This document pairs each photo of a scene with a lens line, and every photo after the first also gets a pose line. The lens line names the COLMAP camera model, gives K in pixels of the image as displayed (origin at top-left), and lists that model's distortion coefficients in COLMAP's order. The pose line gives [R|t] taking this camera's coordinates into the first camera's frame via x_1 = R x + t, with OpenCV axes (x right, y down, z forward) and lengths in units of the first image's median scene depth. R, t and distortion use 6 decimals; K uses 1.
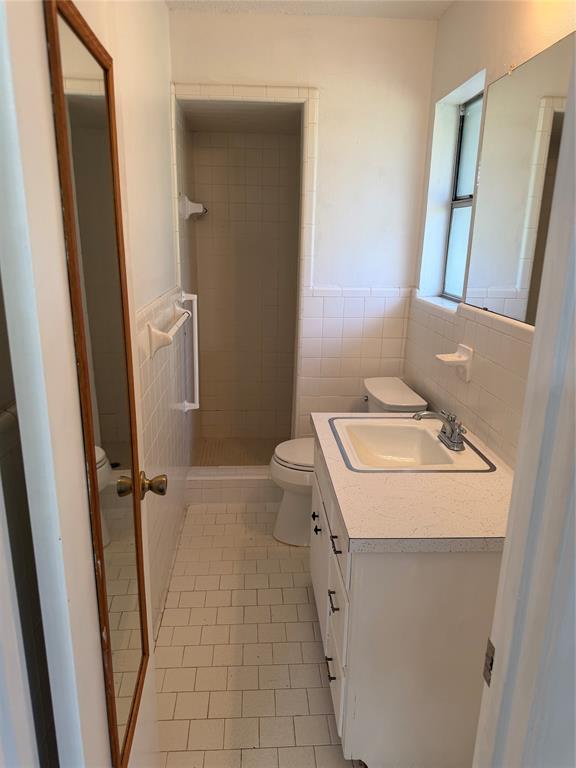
lens RADIAL K [[546.0, 0, 286.2], [0, 546.0, 386.6], [0, 0, 1]] dist [0.060022, -0.062509]
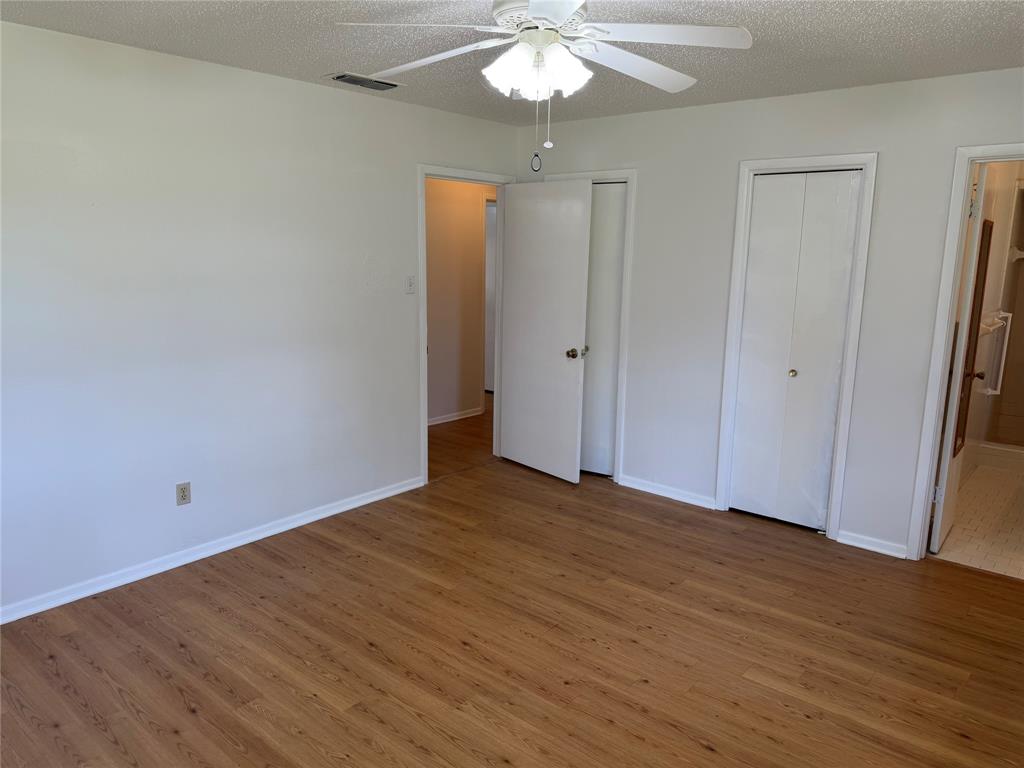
lens RADIAL K [[728.0, 0, 508.8], [0, 728.0, 384.3], [0, 0, 1]] dist [0.060022, -0.062509]
pose [[0.721687, 0.126997, -0.680470, 0.227554], [-0.182645, 0.983126, -0.010227, 0.278513], [0.667689, 0.131665, 0.732705, -1.289315]]
